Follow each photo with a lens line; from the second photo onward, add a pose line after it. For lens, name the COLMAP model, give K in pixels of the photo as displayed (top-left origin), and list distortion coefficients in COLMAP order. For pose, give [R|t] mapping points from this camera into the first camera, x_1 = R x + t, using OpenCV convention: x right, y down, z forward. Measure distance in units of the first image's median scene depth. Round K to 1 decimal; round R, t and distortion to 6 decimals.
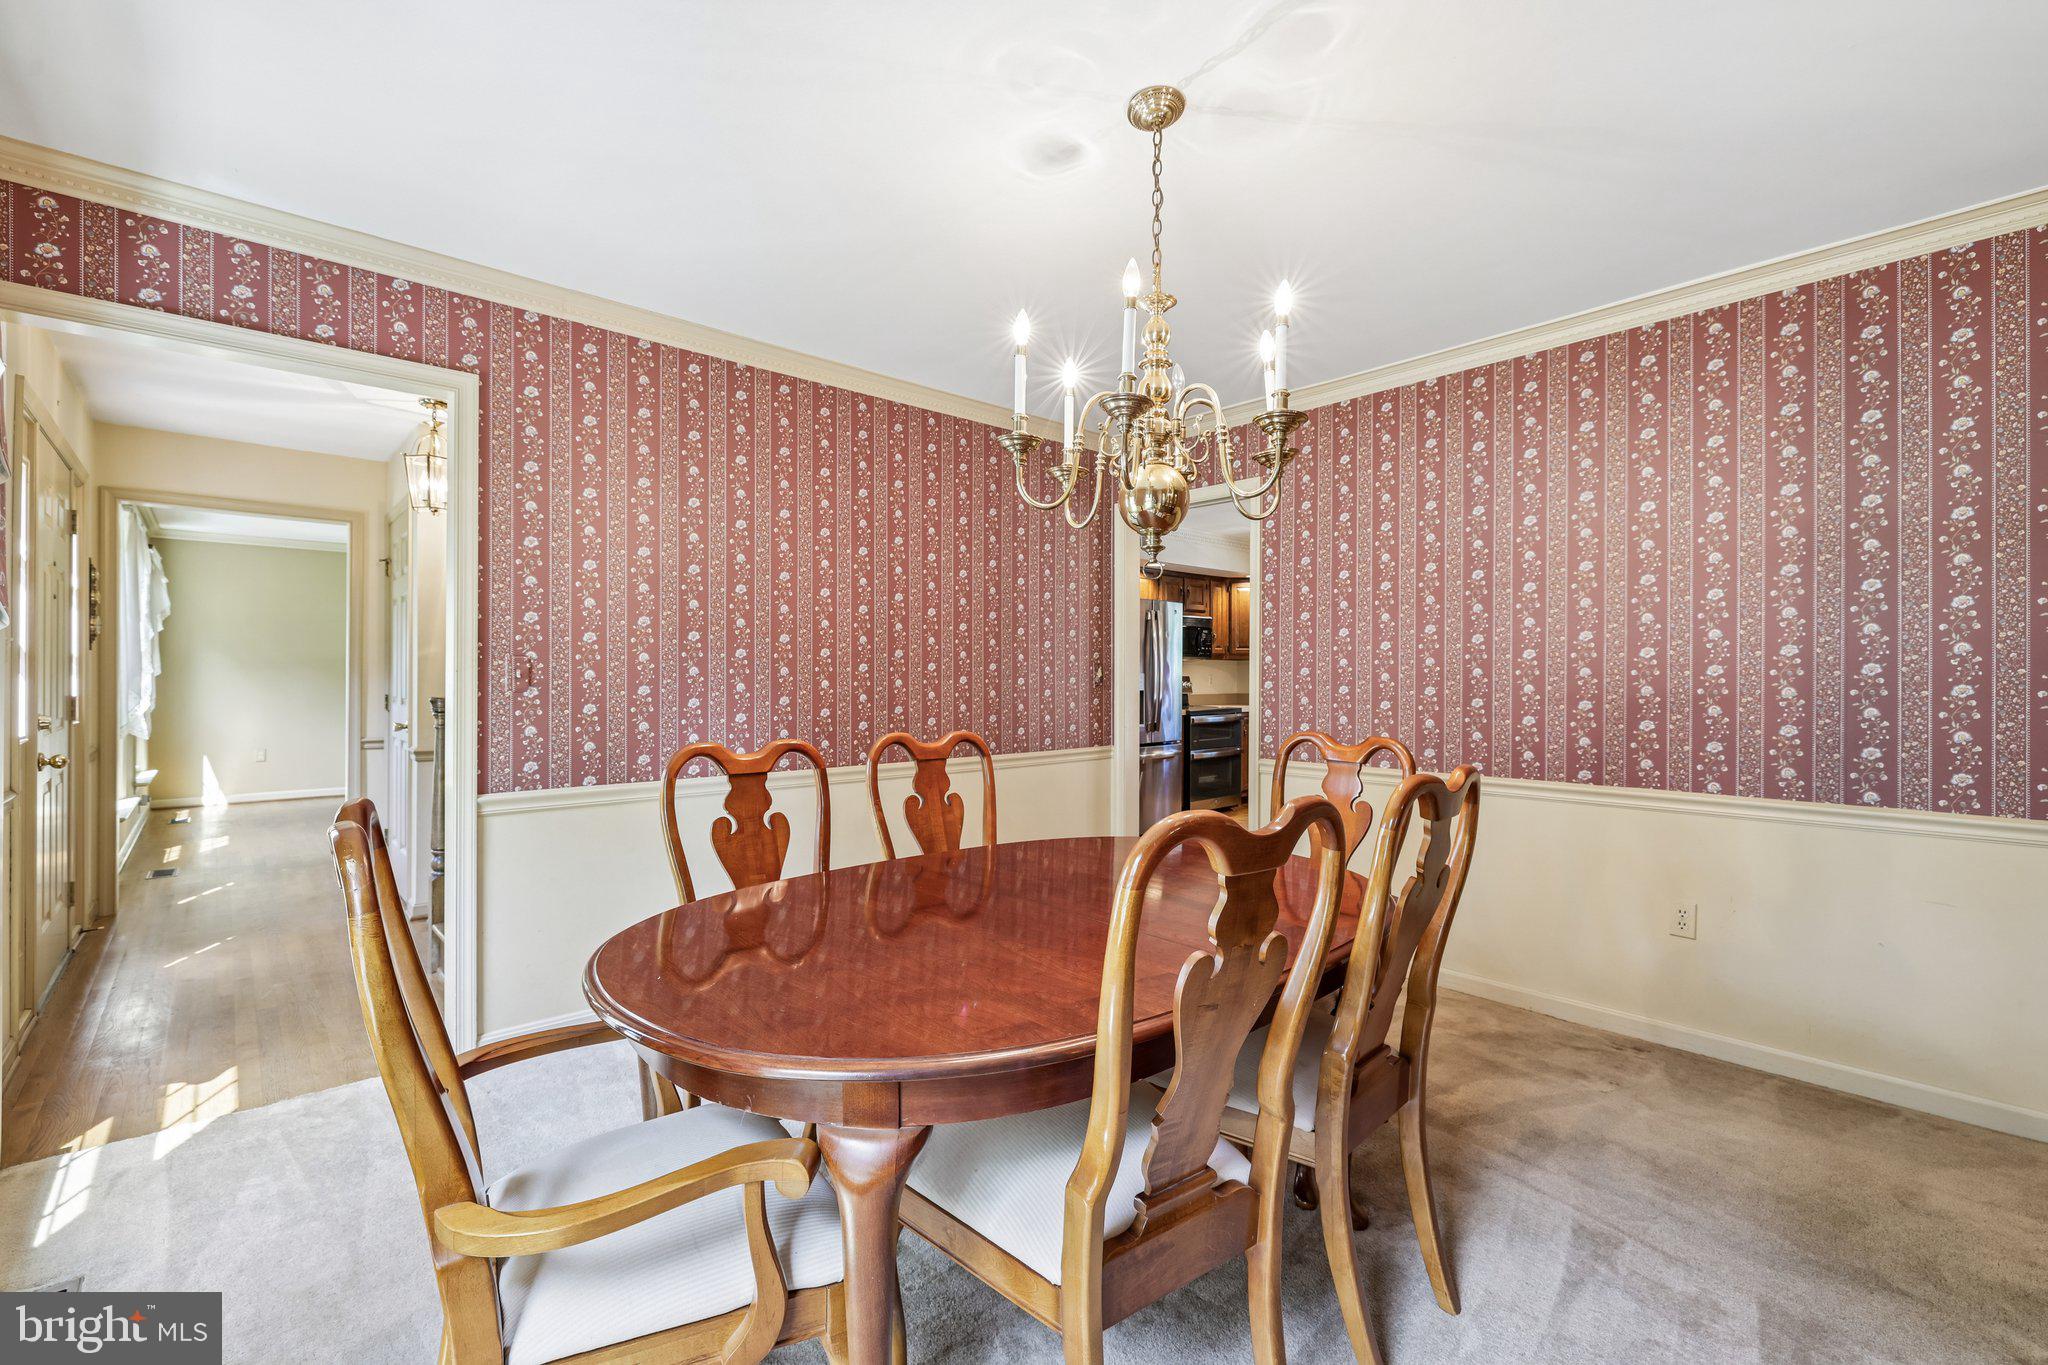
lens RADIAL K [[885.0, 0, 1018.6], [0, 885.0, 669.6], [0, 0, 1]] dist [-0.002225, -0.000262]
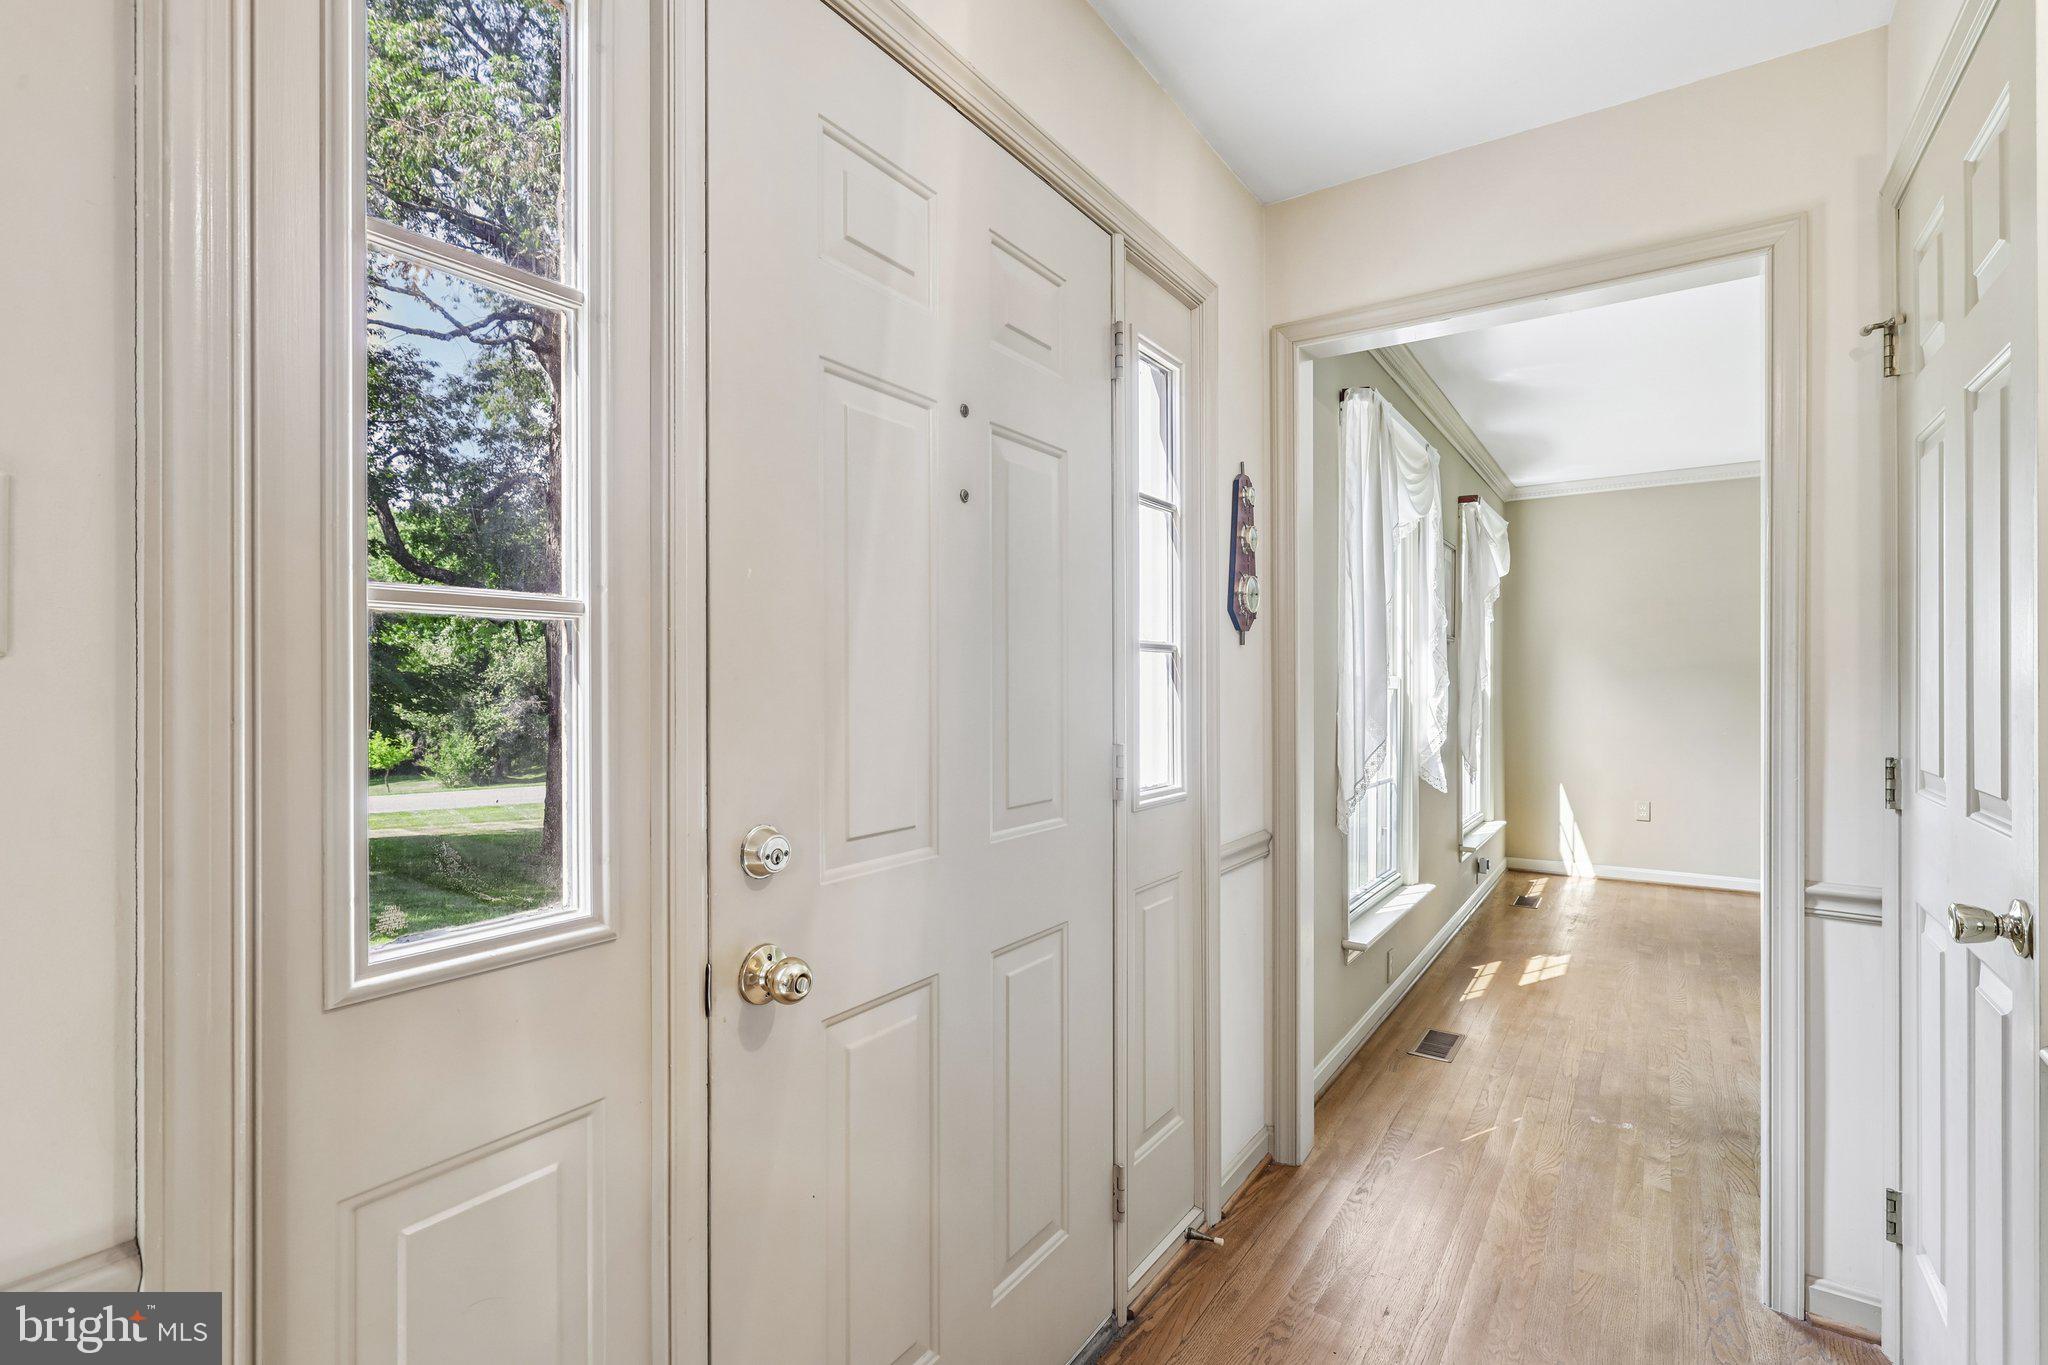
lens RADIAL K [[937.1, 0, 1012.0], [0, 937.1, 681.2], [0, 0, 1]] dist [0.004705, 0.000382]
pose [[0.225422, -0.002283, -0.974259, -0.164580], [0.003483, 0.999993, -0.001537, 0.000202], [0.974255, -0.003047, 0.225428, 0.222268]]
